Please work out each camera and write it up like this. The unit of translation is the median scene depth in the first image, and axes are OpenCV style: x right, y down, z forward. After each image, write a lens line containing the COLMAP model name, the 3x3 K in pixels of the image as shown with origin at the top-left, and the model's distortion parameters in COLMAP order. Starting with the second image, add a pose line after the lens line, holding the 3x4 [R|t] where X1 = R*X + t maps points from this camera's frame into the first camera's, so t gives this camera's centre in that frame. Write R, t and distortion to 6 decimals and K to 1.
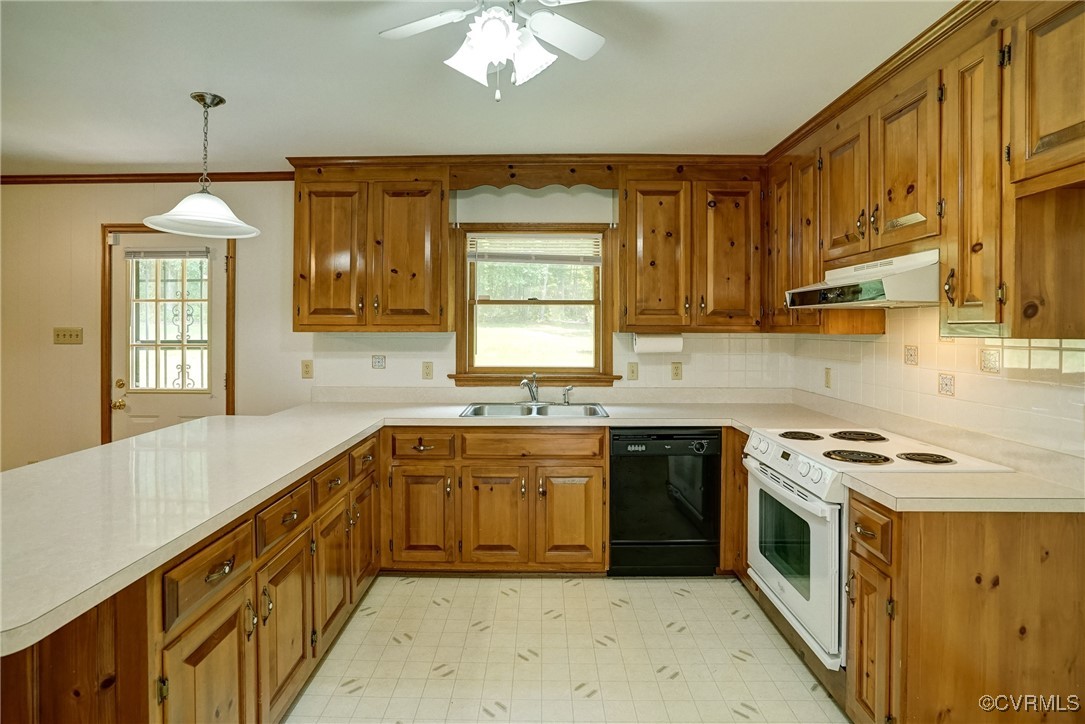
lens RADIAL K [[537.4, 0, 541.3], [0, 537.4, 334.8], [0, 0, 1]] dist [-0.058531, 0.009073]
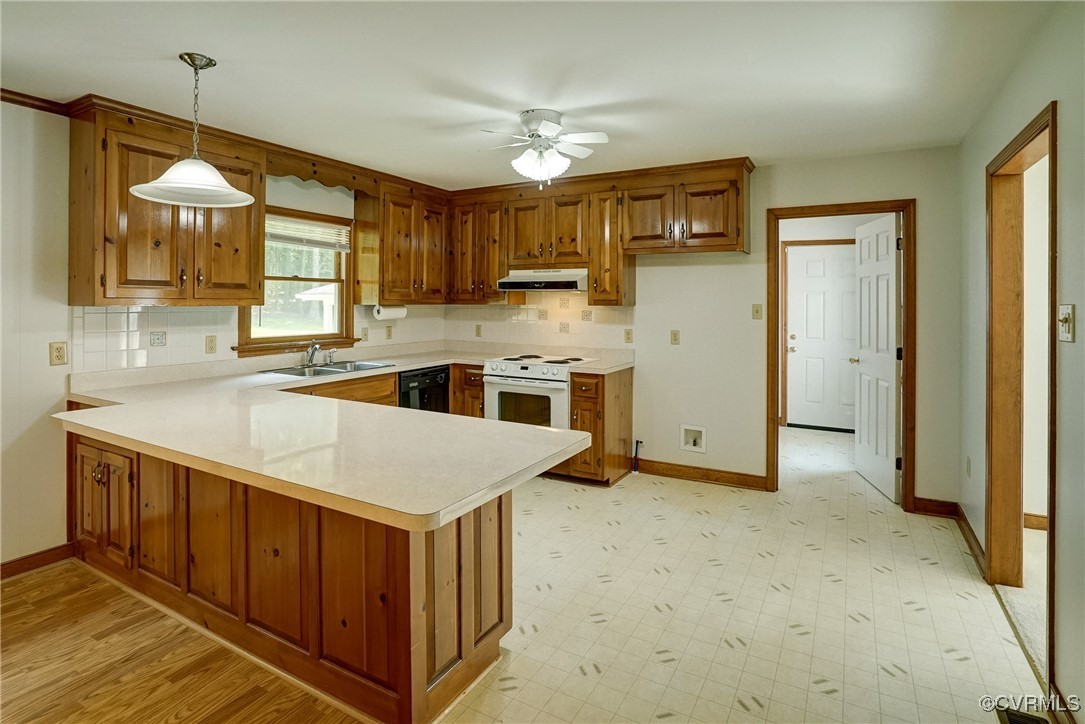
lens RADIAL K [[537.4, 0, 538.4], [0, 537.4, 309.8], [0, 0, 1]] dist [-0.058531, 0.009073]
pose [[0.486413, -0.014232, 0.873613, -0.843014], [0.009243, 0.999895, 0.011143, -0.002931], [-0.873680, 0.002655, 0.486494, 0.000497]]
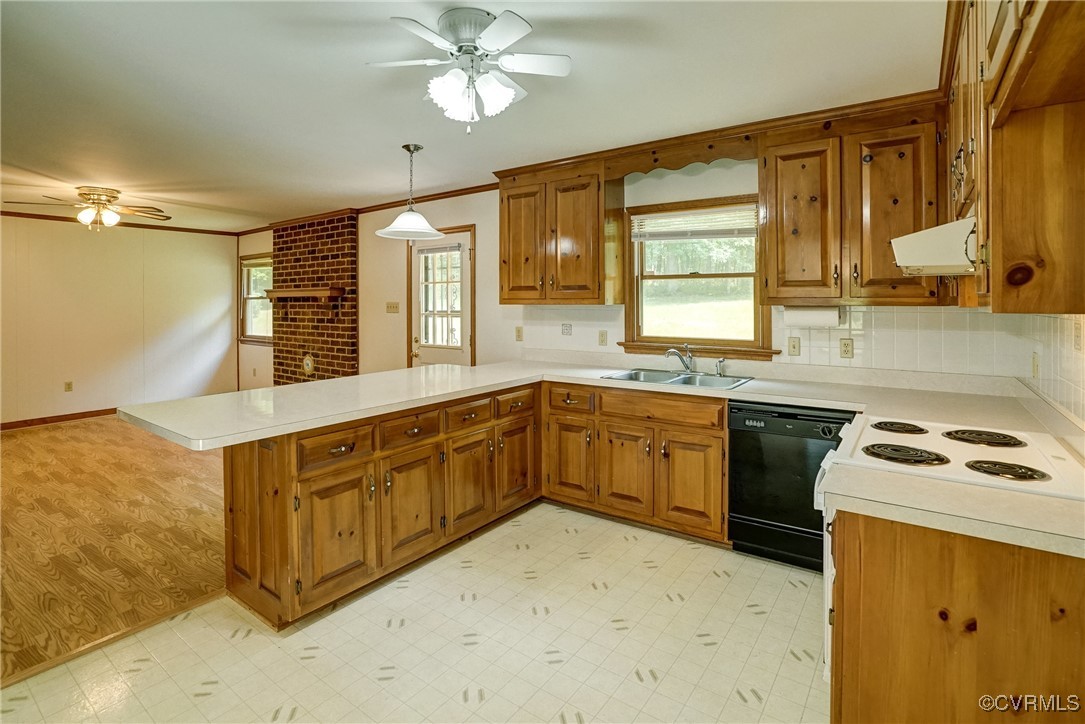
lens RADIAL K [[532.1, 0, 550.2], [0, 532.1, 306.8], [0, 0, 1]] dist [-0.041837, 0.007341]
pose [[0.819875, 0.001703, -0.572539, 0.387729], [-0.002615, 0.999996, -0.000771, 0.000500], [0.572536, 0.002129, 0.819877, -0.003859]]
